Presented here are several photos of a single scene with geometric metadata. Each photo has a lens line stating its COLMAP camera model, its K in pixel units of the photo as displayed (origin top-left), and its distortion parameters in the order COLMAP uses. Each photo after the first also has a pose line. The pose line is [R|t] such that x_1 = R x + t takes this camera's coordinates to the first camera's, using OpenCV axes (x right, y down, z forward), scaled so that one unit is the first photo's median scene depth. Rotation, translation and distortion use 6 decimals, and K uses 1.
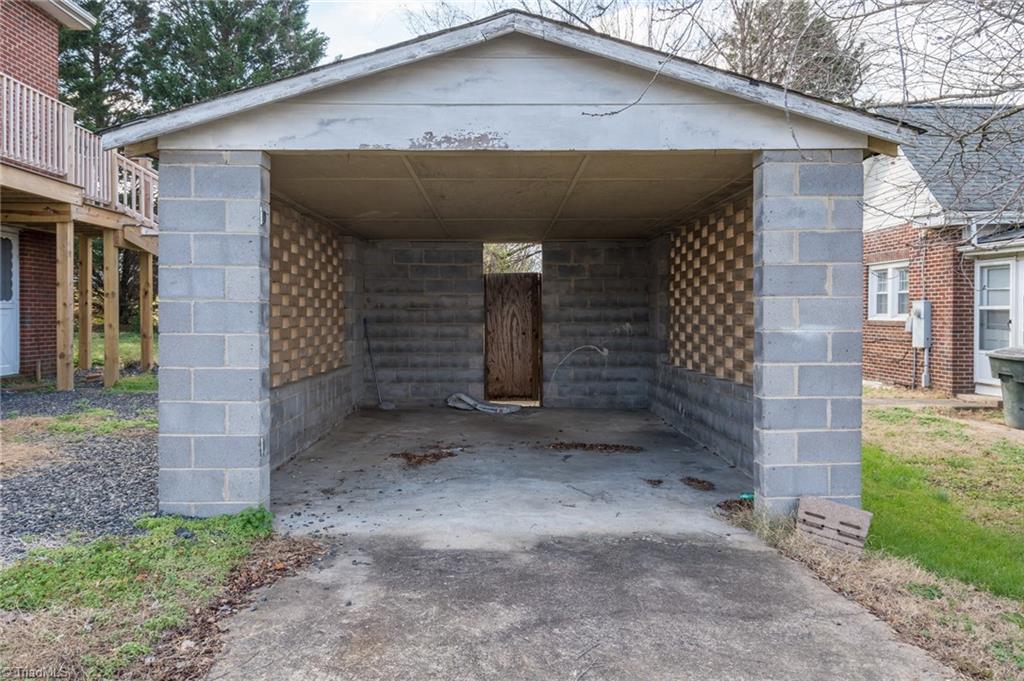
lens RADIAL K [[795.4, 0, 512.0], [0, 795.4, 335.4], [0, 0, 1]] dist [0.002921, 0.003456]
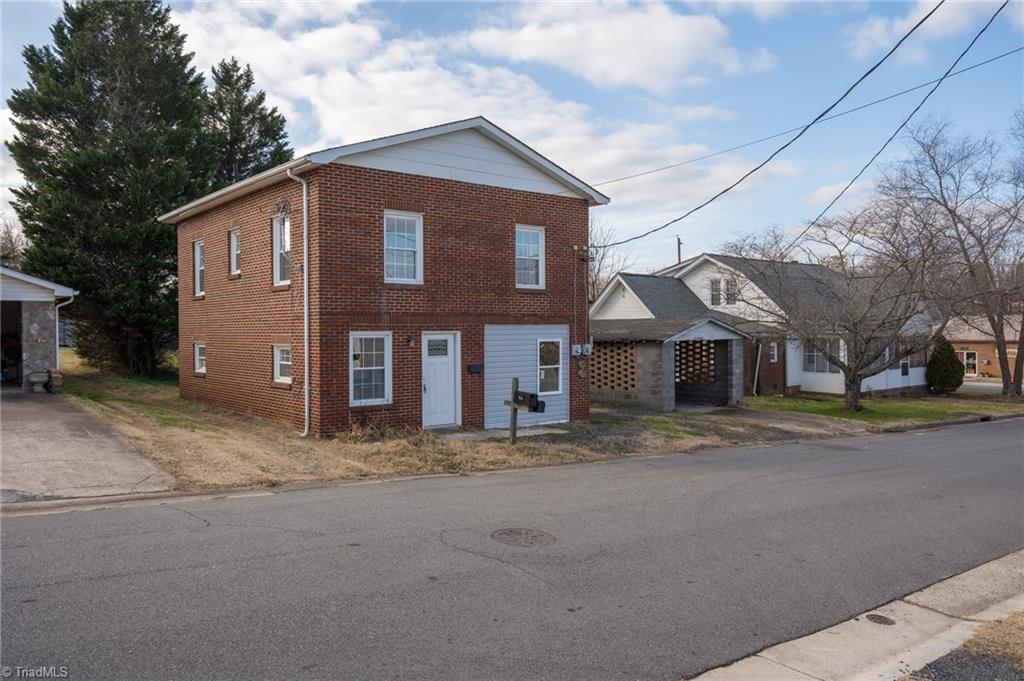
lens RADIAL K [[763.2, 0, 514.1], [0, 763.2, 339.9], [0, 0, 1]] dist [-0.002586, -0.002494]
pose [[0.790961, -0.015398, 0.611673, -1.780080], [0.024437, 0.999681, -0.006435, -0.097668], [-0.611379, 0.020037, 0.791084, -0.980853]]
